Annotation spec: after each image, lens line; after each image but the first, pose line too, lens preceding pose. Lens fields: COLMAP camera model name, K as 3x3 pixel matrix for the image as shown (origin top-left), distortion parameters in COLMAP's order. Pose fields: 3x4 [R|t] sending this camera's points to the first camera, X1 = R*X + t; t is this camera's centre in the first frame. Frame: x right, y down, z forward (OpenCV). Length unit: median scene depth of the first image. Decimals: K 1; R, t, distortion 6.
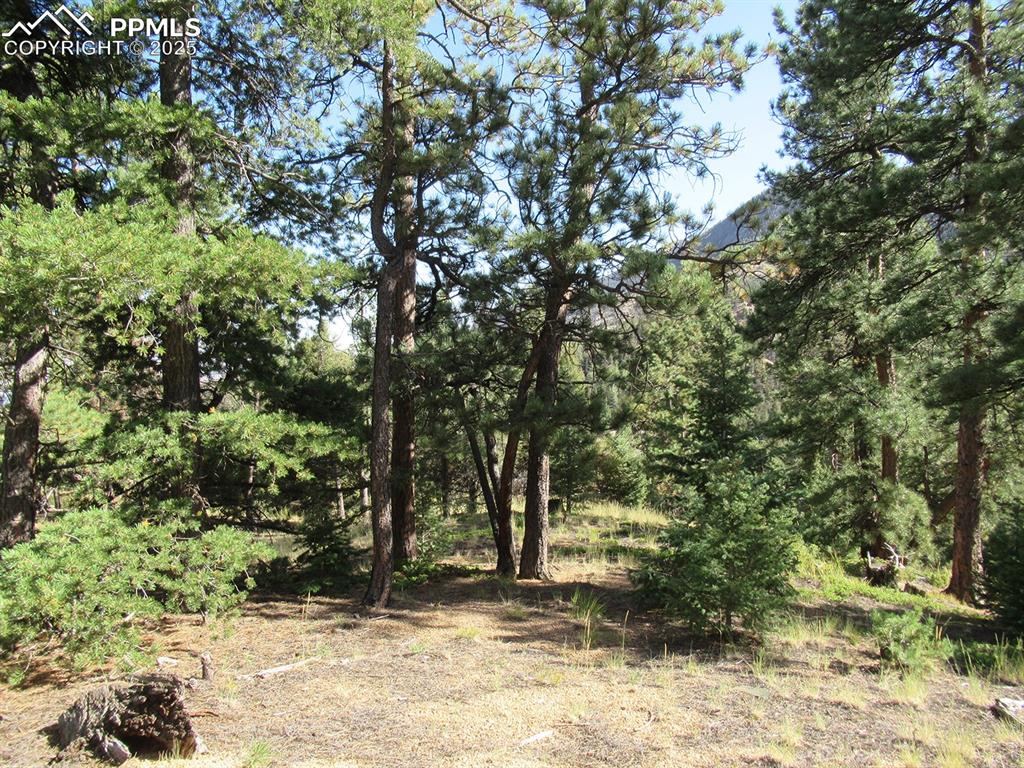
lens RADIAL K [[758.1, 0, 512.0], [0, 758.1, 384.0], [0, 0, 1]] dist [-0.003448, -0.005599]
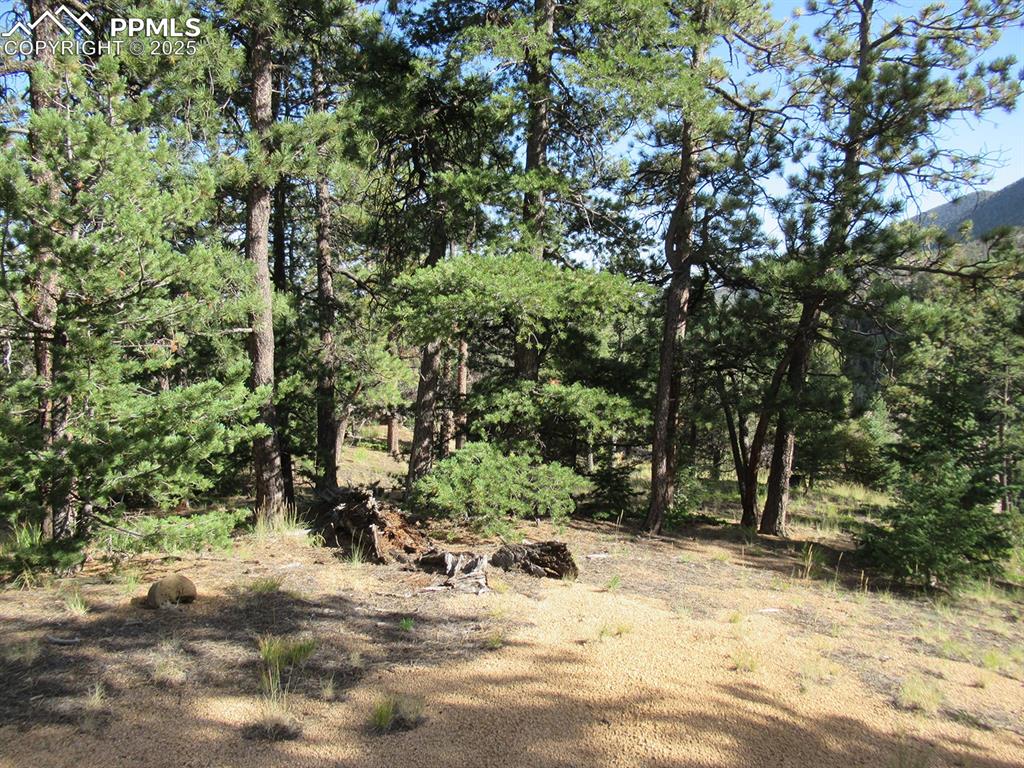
lens RADIAL K [[800.6, 0, 512.0], [0, 800.6, 384.0], [0, 0, 1]] dist [-0.037379, 0.003149]
pose [[0.952398, 0.081013, -0.293895, -0.011720], [-0.064443, 0.995760, 0.065651, -0.038278], [0.297967, -0.043587, 0.953581, -0.319798]]
